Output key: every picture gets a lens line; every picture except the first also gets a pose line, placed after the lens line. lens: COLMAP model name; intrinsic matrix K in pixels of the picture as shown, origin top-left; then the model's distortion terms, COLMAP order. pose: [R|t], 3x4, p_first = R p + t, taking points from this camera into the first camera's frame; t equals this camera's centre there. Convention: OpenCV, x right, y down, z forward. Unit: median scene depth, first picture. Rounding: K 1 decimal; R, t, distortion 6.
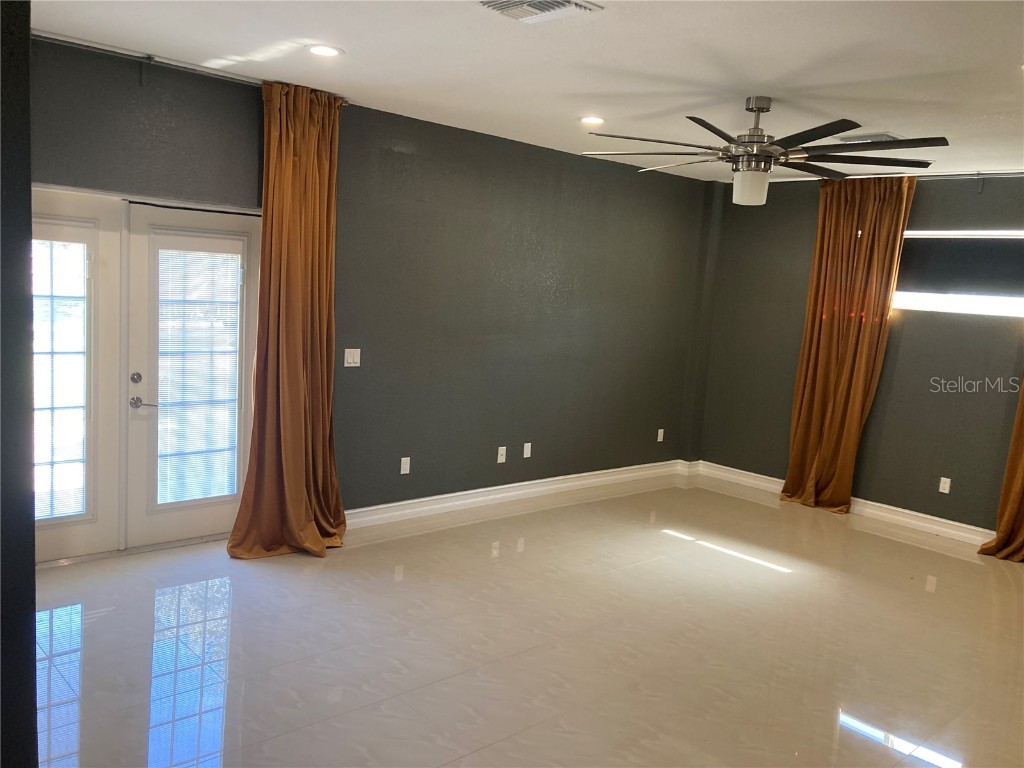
lens RADIAL K [[835.6, 0, 512.0], [0, 835.6, 384.0], [0, 0, 1]] dist [0.008850, 0.003166]
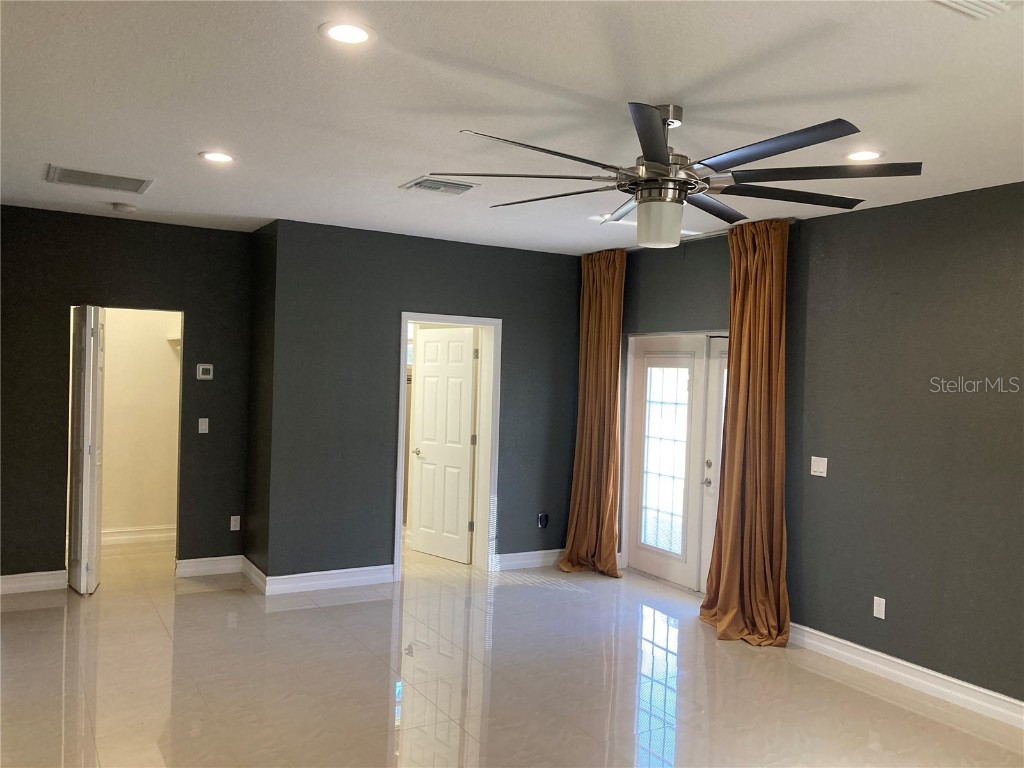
lens RADIAL K [[835.6, 0, 512.0], [0, 835.6, 384.0], [0, 0, 1]] dist [0.008850, 0.003166]
pose [[-0.208352, -0.062865, -0.976031, 0.844589], [-0.173665, 0.984453, -0.026336, -0.039076], [0.962512, 0.164015, -0.216030, 0.858797]]
